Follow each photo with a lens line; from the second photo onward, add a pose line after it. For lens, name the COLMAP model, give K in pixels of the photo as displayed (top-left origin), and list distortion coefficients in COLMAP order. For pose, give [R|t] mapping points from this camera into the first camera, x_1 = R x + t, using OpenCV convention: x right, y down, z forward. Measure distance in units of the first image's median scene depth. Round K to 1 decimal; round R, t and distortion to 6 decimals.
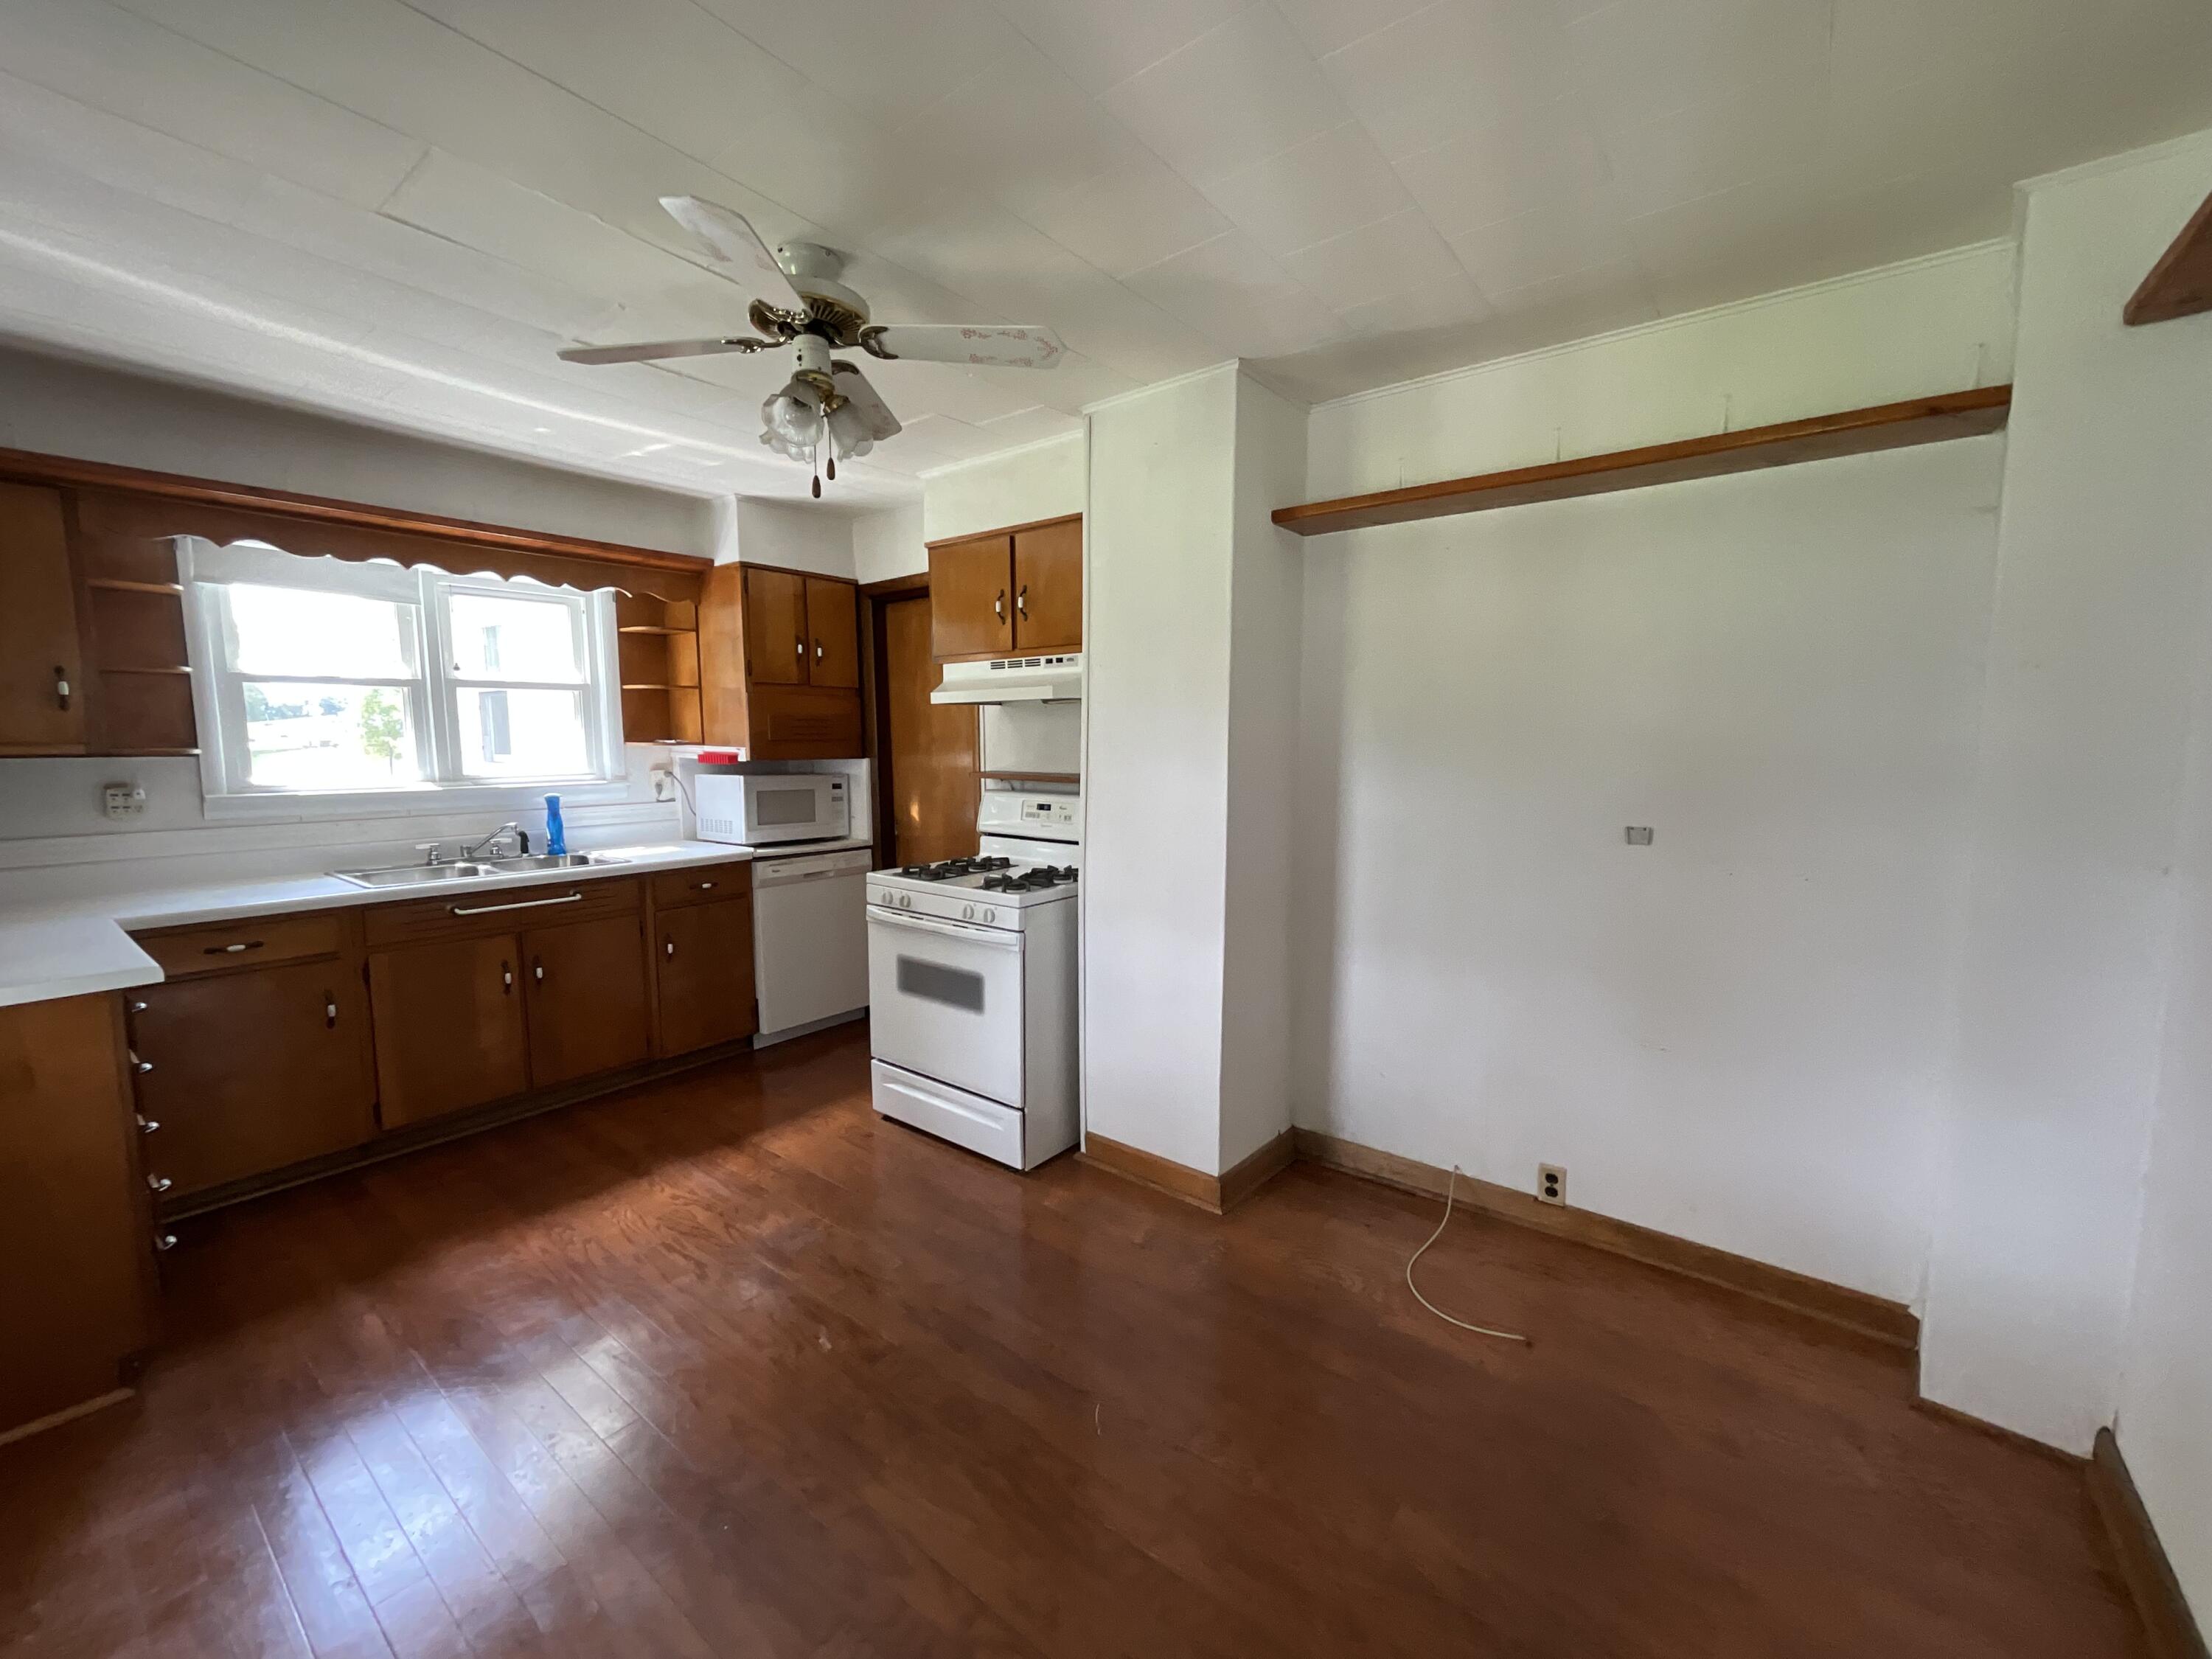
lens RADIAL K [[899.6, 0, 1110.0], [0, 899.6, 828.7], [0, 0, 1]] dist [0.000749, 0.000861]
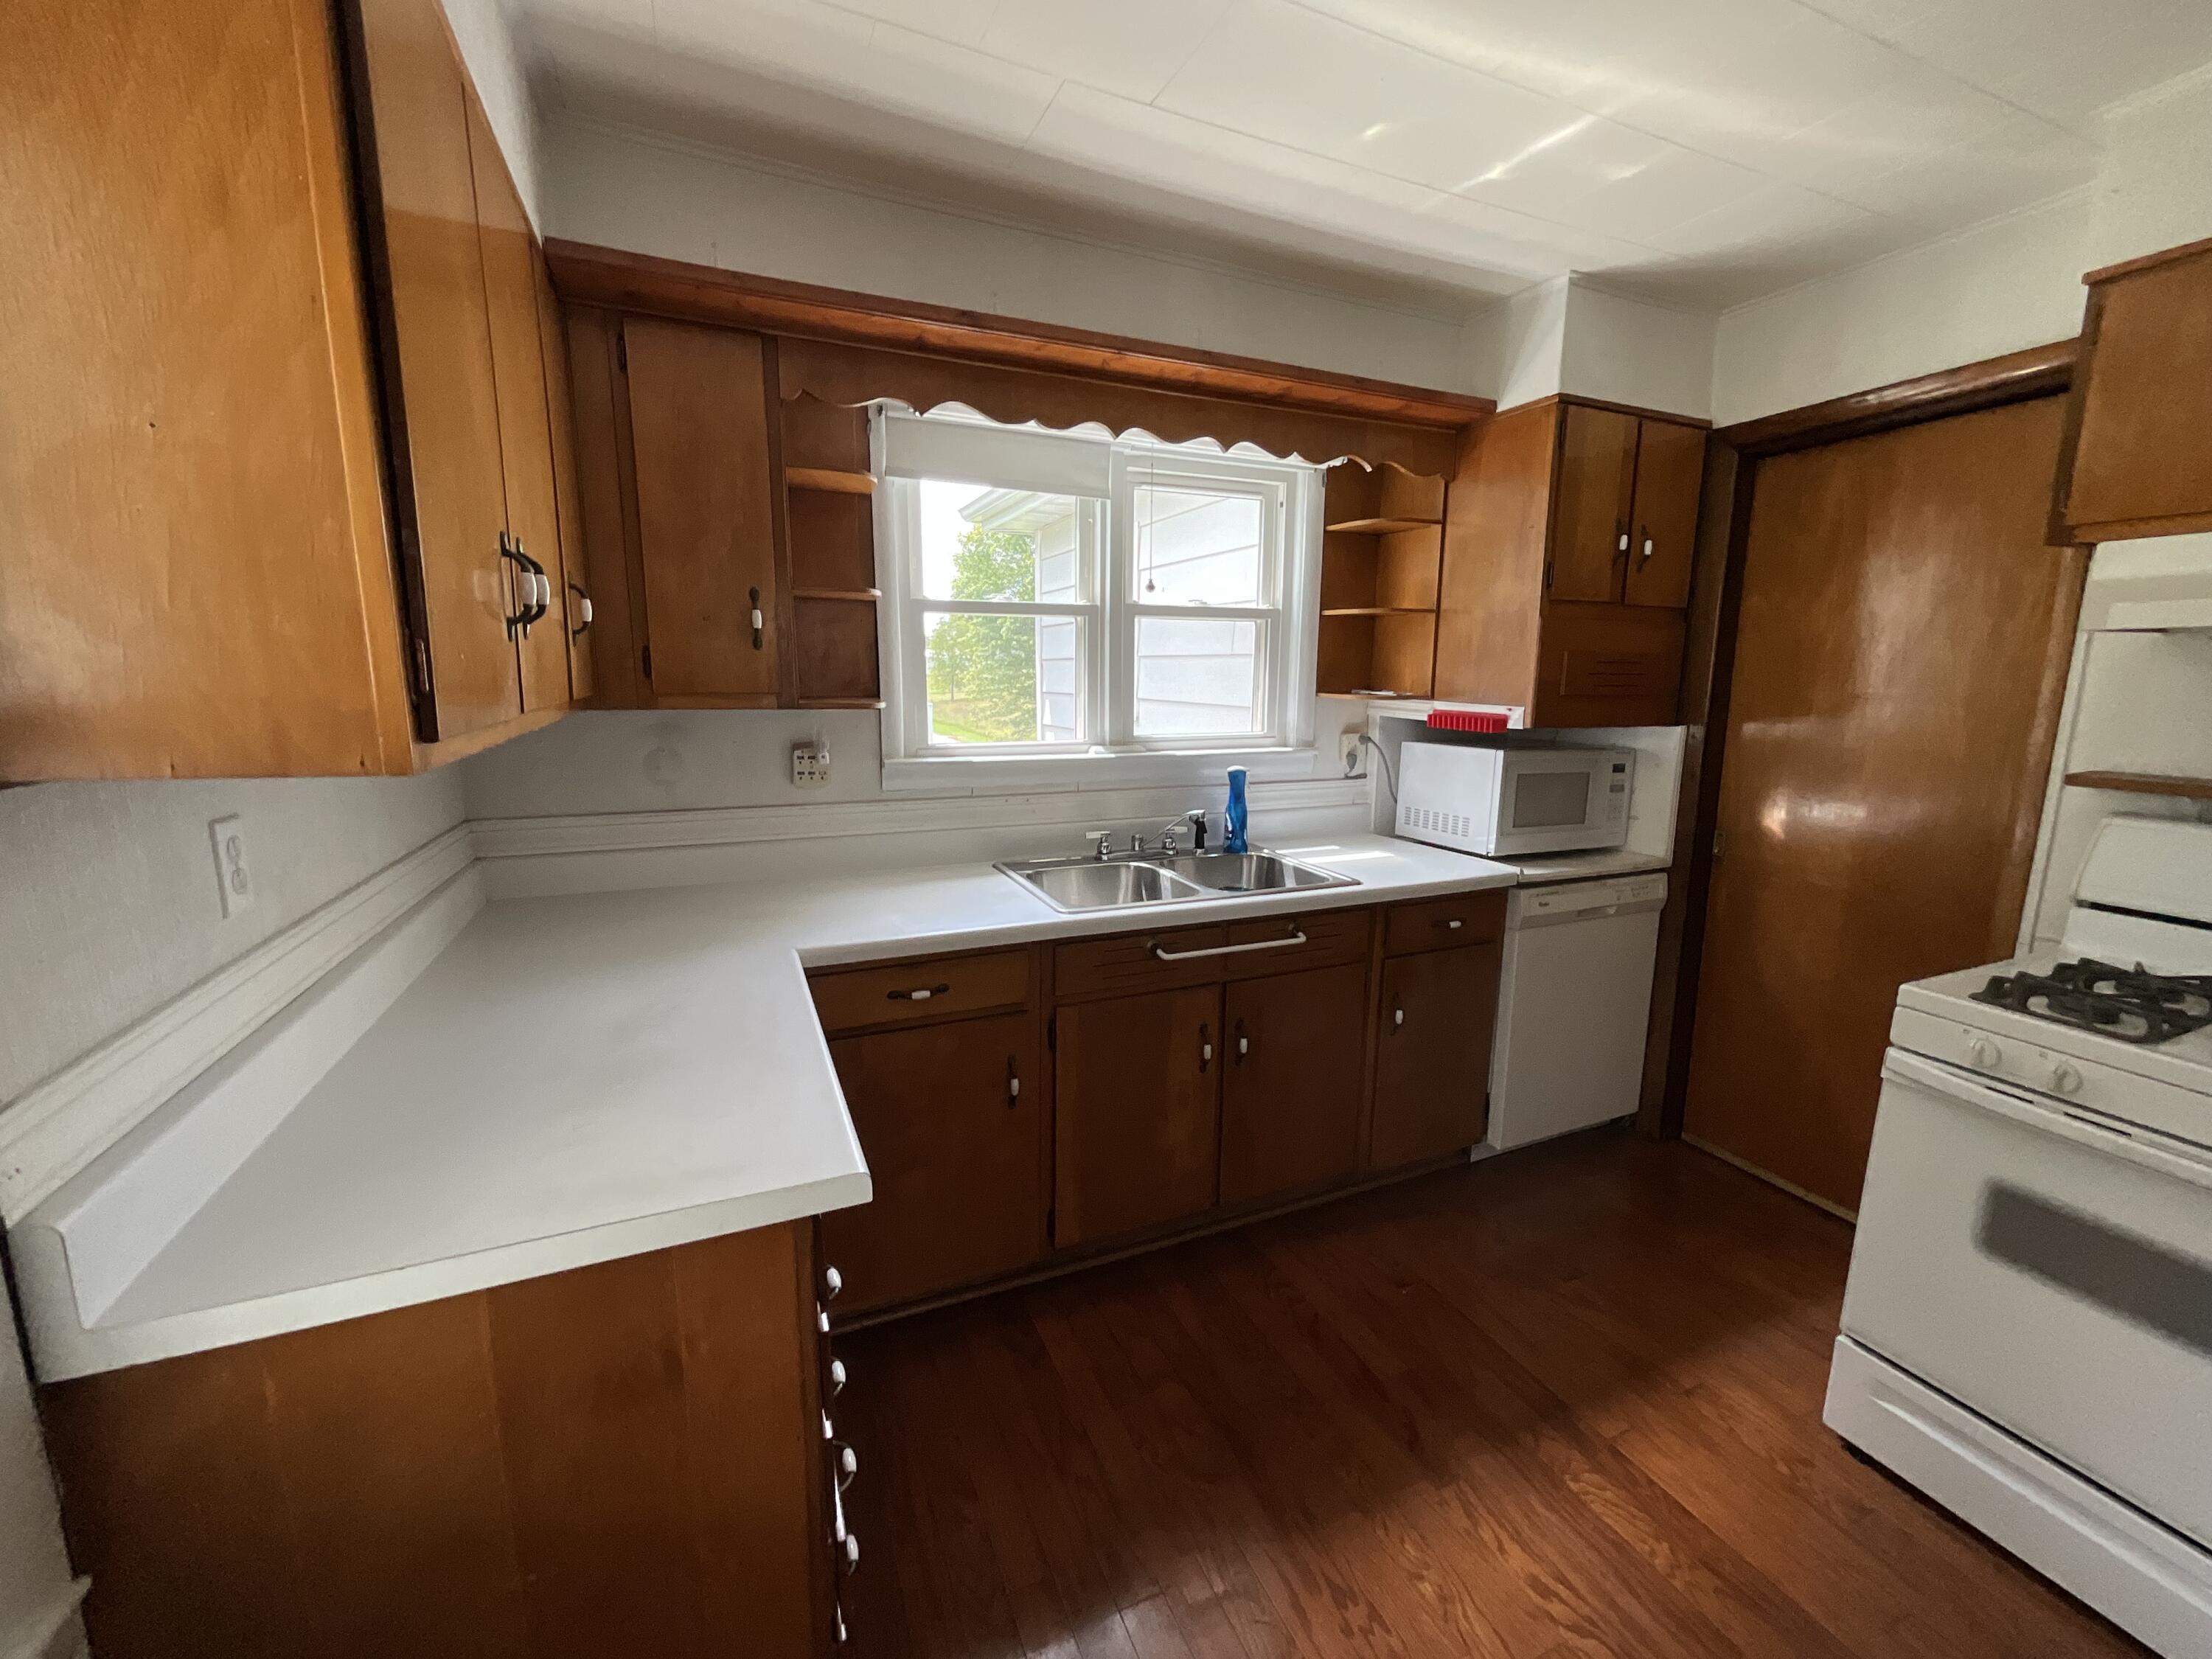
lens RADIAL K [[899.6, 0, 1106.2], [0, 899.6, 825.3], [0, 0, 1]] dist [0.000749, 0.000861]
pose [[0.874874, 0.090758, -0.475771, -0.379062], [-0.059134, 0.994954, 0.081059, -0.045177], [0.480727, -0.042782, 0.875826, 0.336845]]
